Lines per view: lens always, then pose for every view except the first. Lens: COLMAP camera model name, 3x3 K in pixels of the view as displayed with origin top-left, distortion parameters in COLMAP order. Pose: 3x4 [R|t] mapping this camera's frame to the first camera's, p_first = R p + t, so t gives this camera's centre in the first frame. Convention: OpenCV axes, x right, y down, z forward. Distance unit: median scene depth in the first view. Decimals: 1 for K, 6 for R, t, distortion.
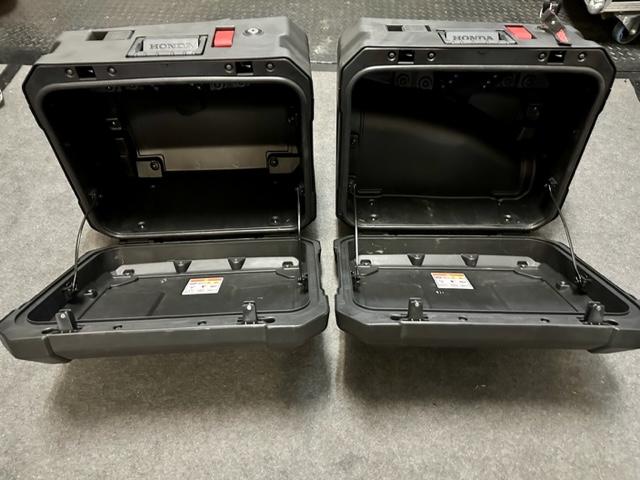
lens RADIAL K [[465.2, 0, 320.0], [0, 465.2, 240.0], [0, 0, 1]] dist [-0.000200, -0.003272]
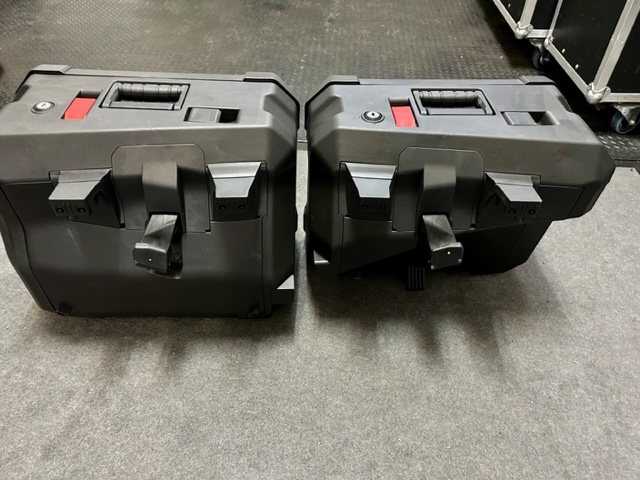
lens RADIAL K [[465.2, 0, 320.0], [0, 465.2, 240.0], [0, 0, 1]] dist [-0.000200, -0.003272]
pose [[0.999199, 0.027327, 0.029239, -0.011393], [-0.022120, 0.985951, -0.165564, -0.030610], [-0.033353, 0.164784, 0.985766, 0.114787]]
